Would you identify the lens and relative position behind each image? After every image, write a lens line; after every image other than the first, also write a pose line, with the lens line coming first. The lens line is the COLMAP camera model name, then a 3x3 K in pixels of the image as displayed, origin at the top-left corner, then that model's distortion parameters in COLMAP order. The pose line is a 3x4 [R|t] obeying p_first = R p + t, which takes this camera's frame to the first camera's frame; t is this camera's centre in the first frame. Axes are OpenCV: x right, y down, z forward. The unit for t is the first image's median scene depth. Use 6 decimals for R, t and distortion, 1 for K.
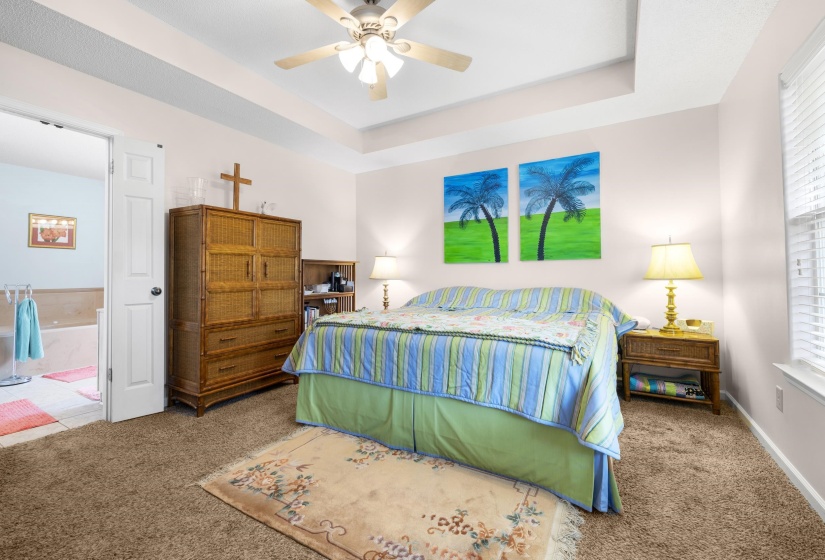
lens RADIAL K [[350.6, 0, 414.0], [0, 350.6, 264.3], [0, 0, 1]] dist [0.002122, 0.000182]
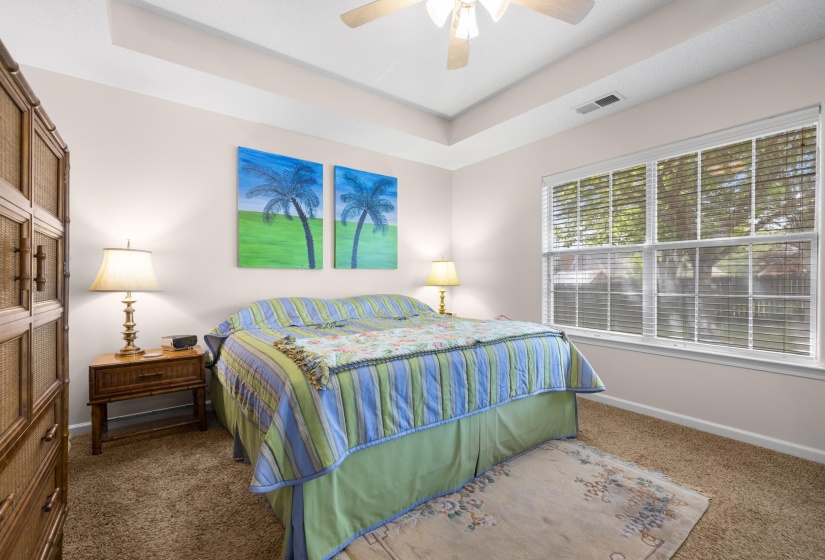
lens RADIAL K [[350.6, 0, 411.3], [0, 350.6, 282.4], [0, 0, 1]] dist [0.002122, 0.000182]
pose [[0.394505, -0.002101, 0.918891, -0.530425], [-0.023014, 0.999661, 0.012166, 0.013711], [-0.918605, -0.025947, 0.394323, 0.477832]]
